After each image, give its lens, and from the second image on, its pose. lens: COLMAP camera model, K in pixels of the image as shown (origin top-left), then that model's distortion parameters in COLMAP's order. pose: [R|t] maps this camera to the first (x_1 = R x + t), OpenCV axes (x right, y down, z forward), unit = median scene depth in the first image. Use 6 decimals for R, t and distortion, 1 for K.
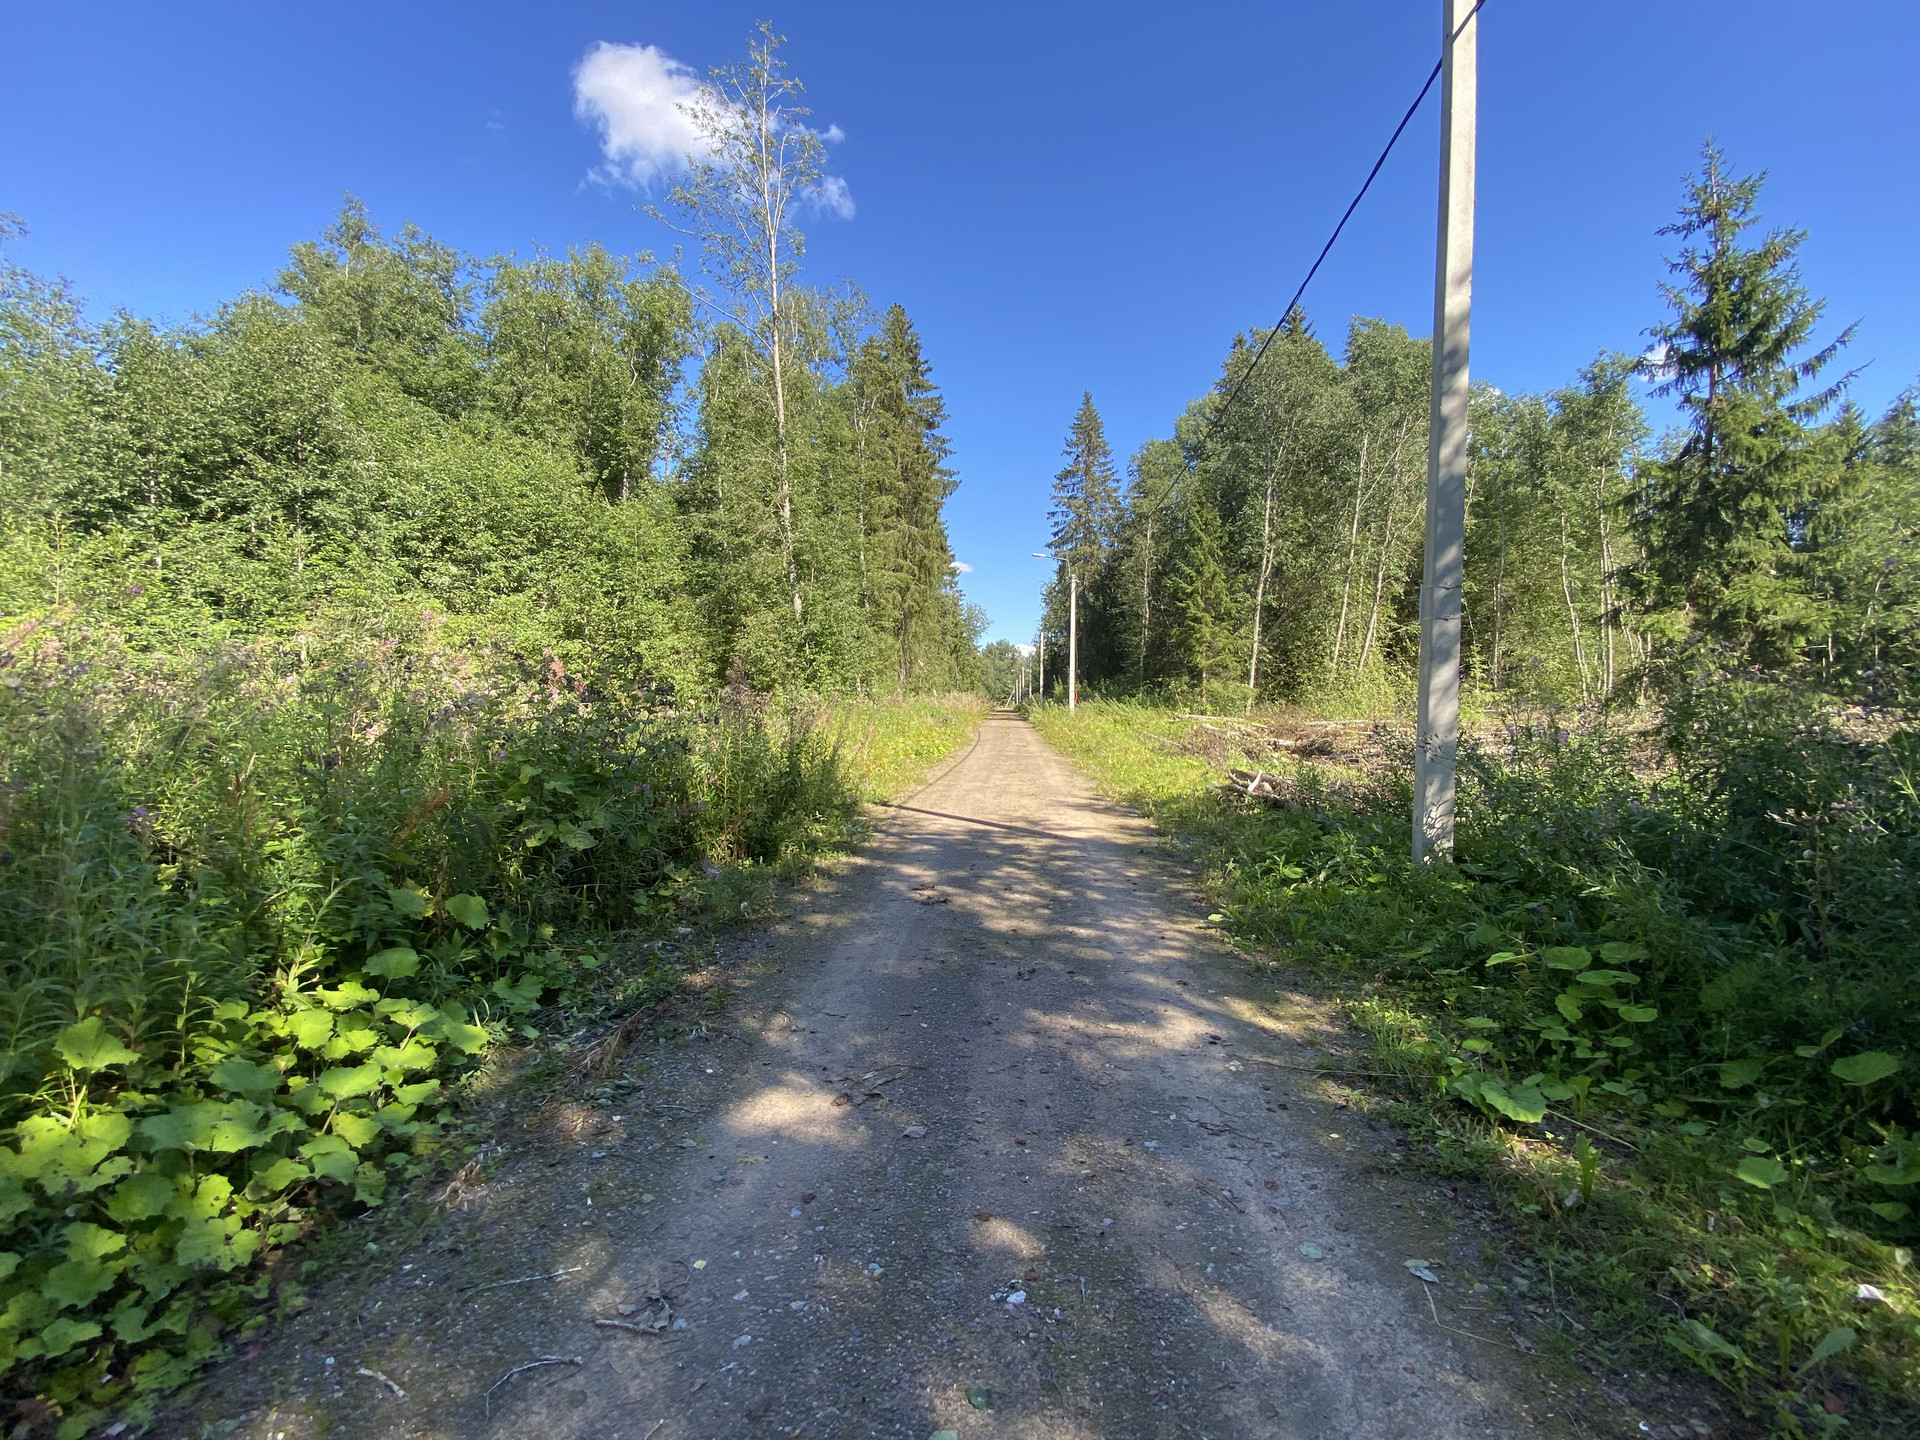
lens RADIAL K [[775.3, 0, 957.0], [0, 775.3, 724.5], [0, 0, 1]] dist [0.018776, -0.020240]
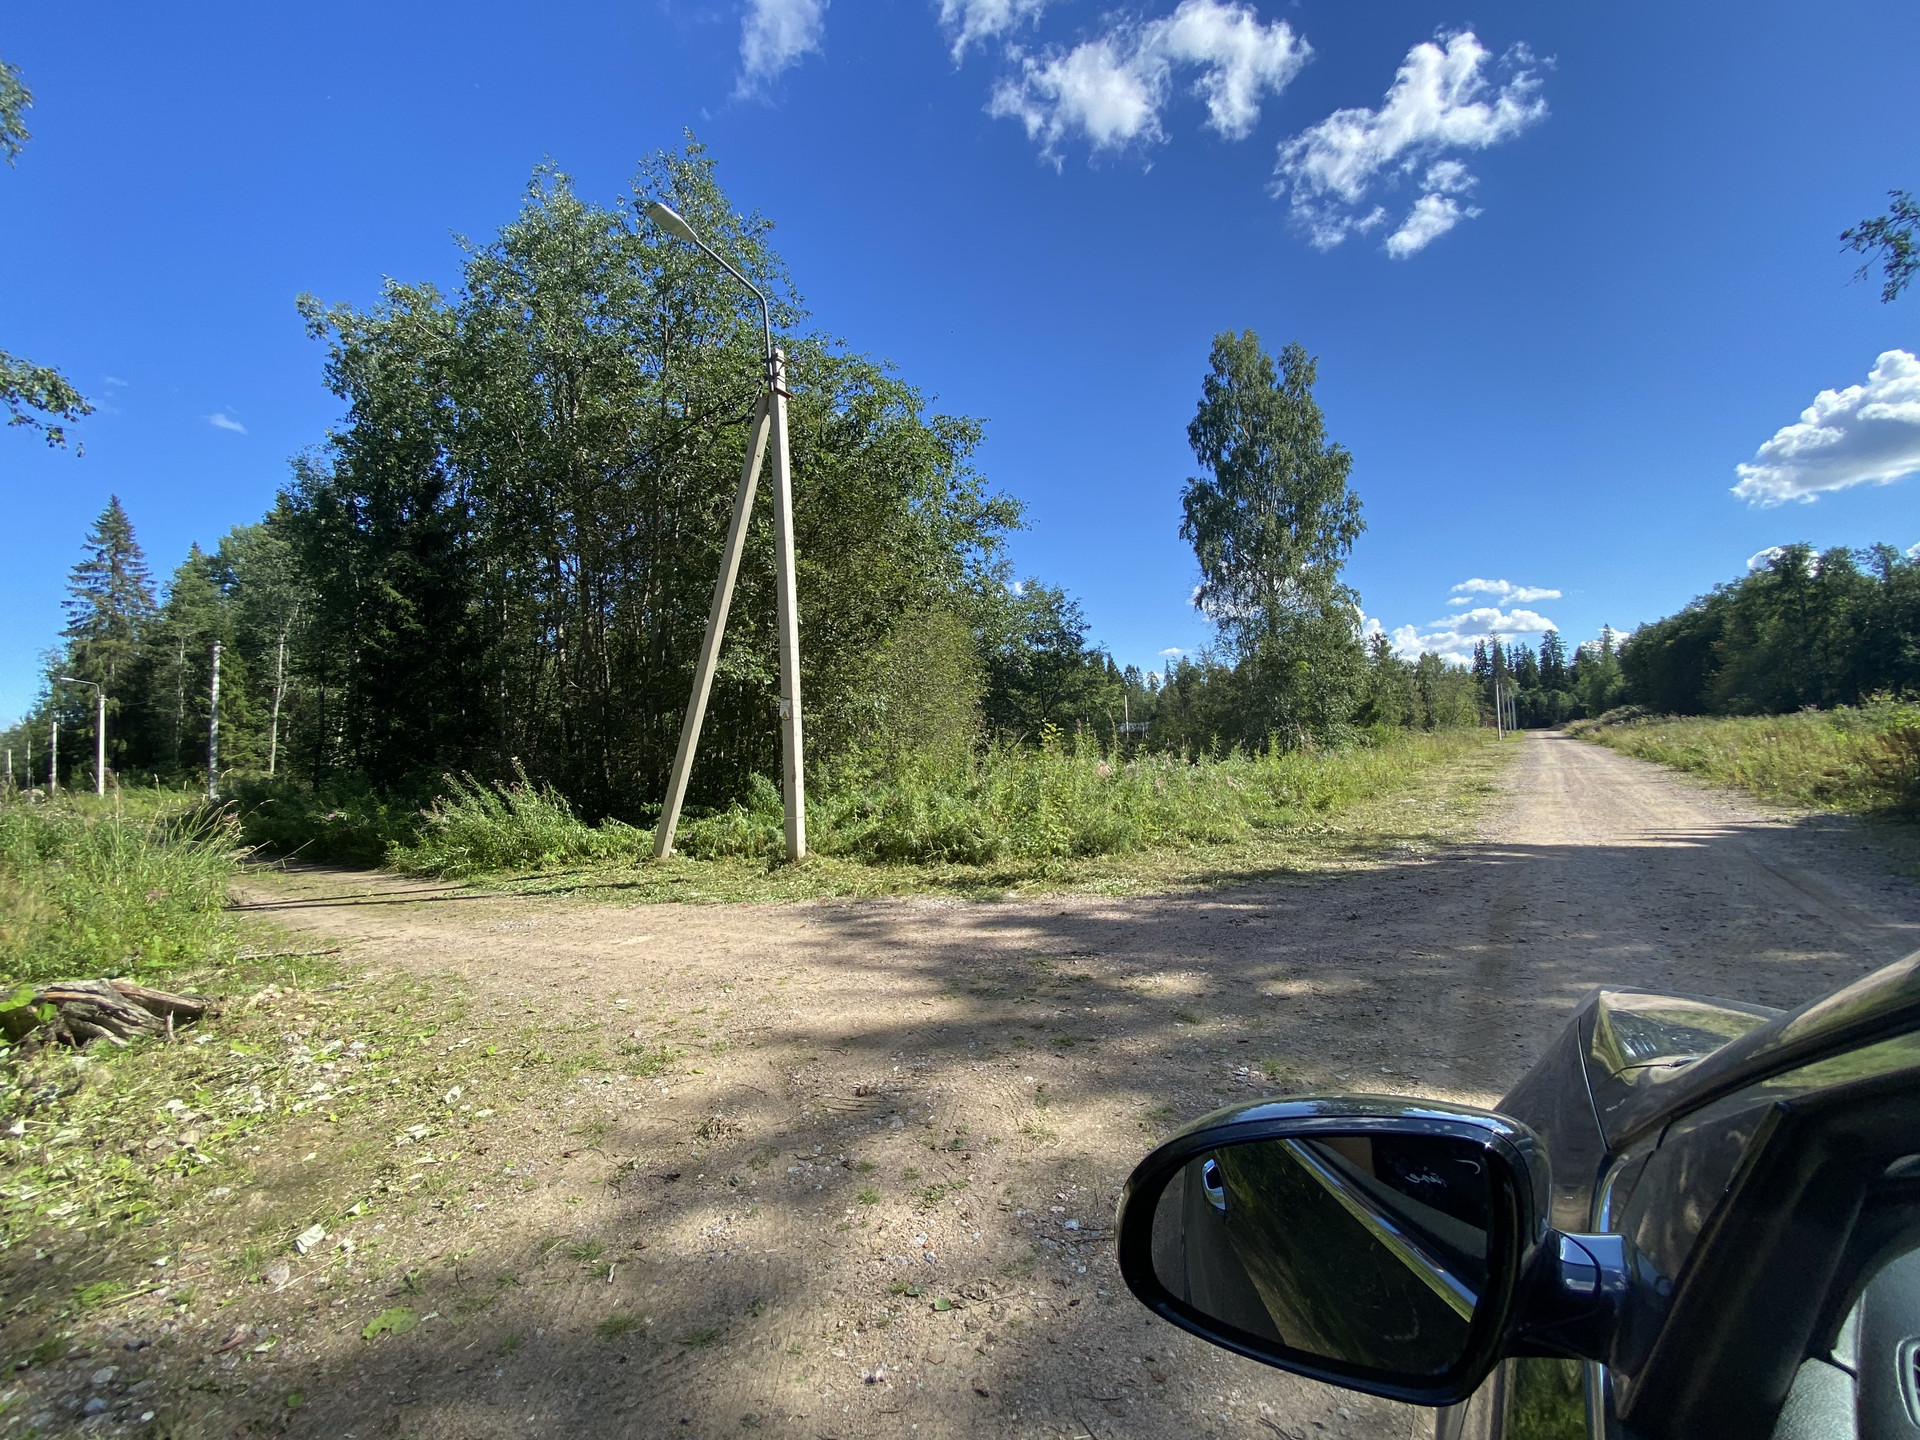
lens RADIAL K [[802.3, 0, 914.2], [0, 802.3, 727.3], [0, 0, 1]] dist [-0.000967, -0.000456]
pose [[0.580560, 0.015299, 0.814074, -0.094689], [0.057598, 0.996547, -0.059804, 0.016428], [-0.812178, 0.081609, 0.577674, -0.548383]]
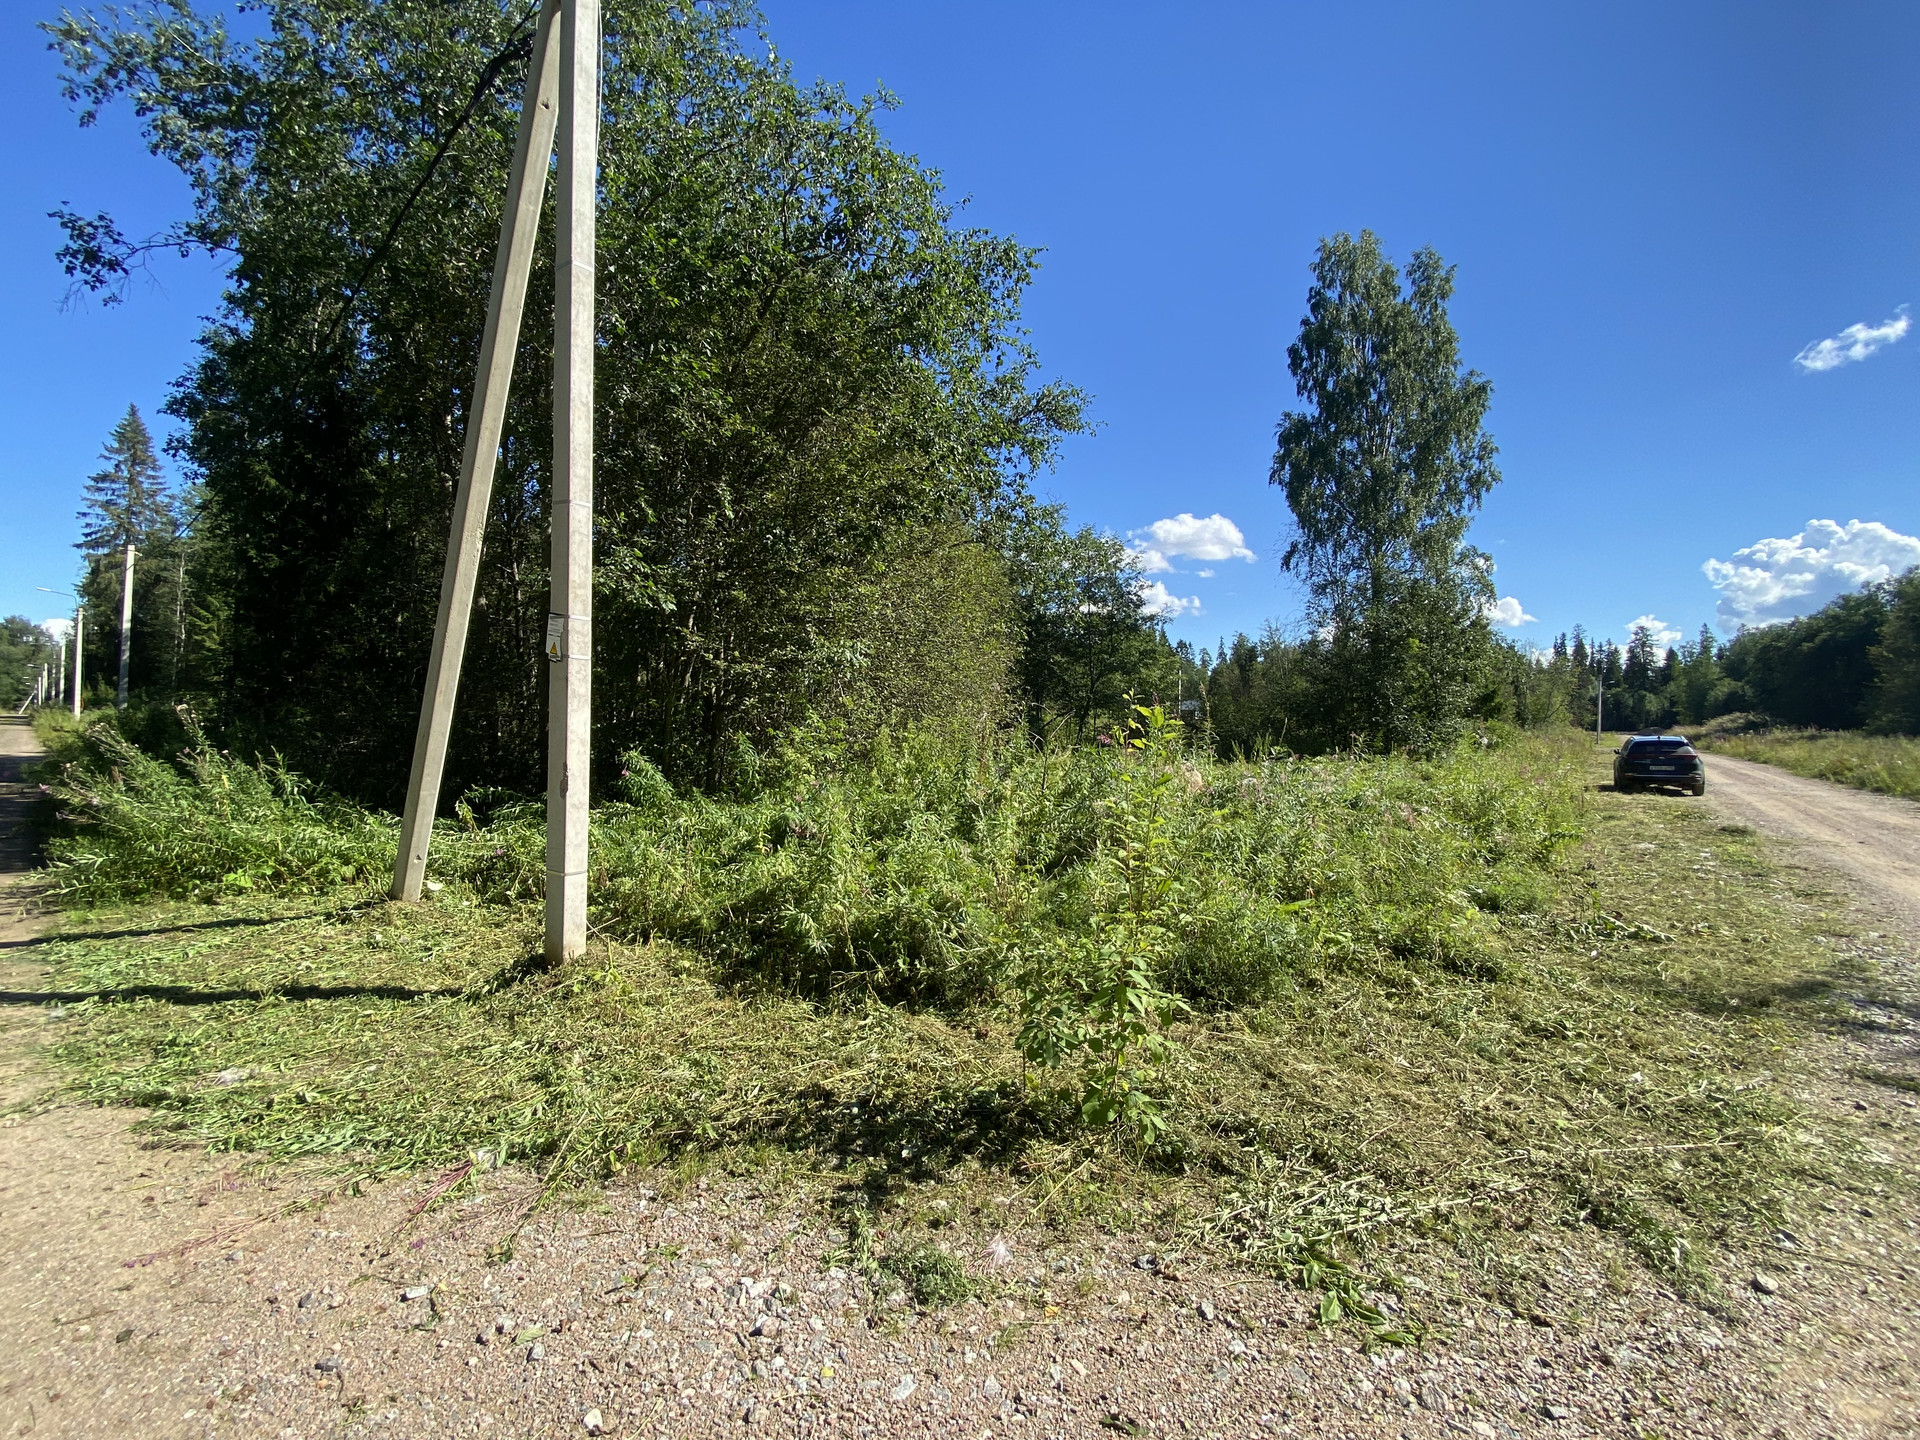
lens RADIAL K [[775.3, 0, 957.0], [0, 775.3, 724.5], [0, 0, 1]] dist [0.018776, -0.020240]
pose [[0.582269, 0.014740, 0.812862, -0.017029], [0.000754, 0.999825, -0.018671, 0.011254], [-0.812996, 0.011484, 0.582156, -0.507386]]
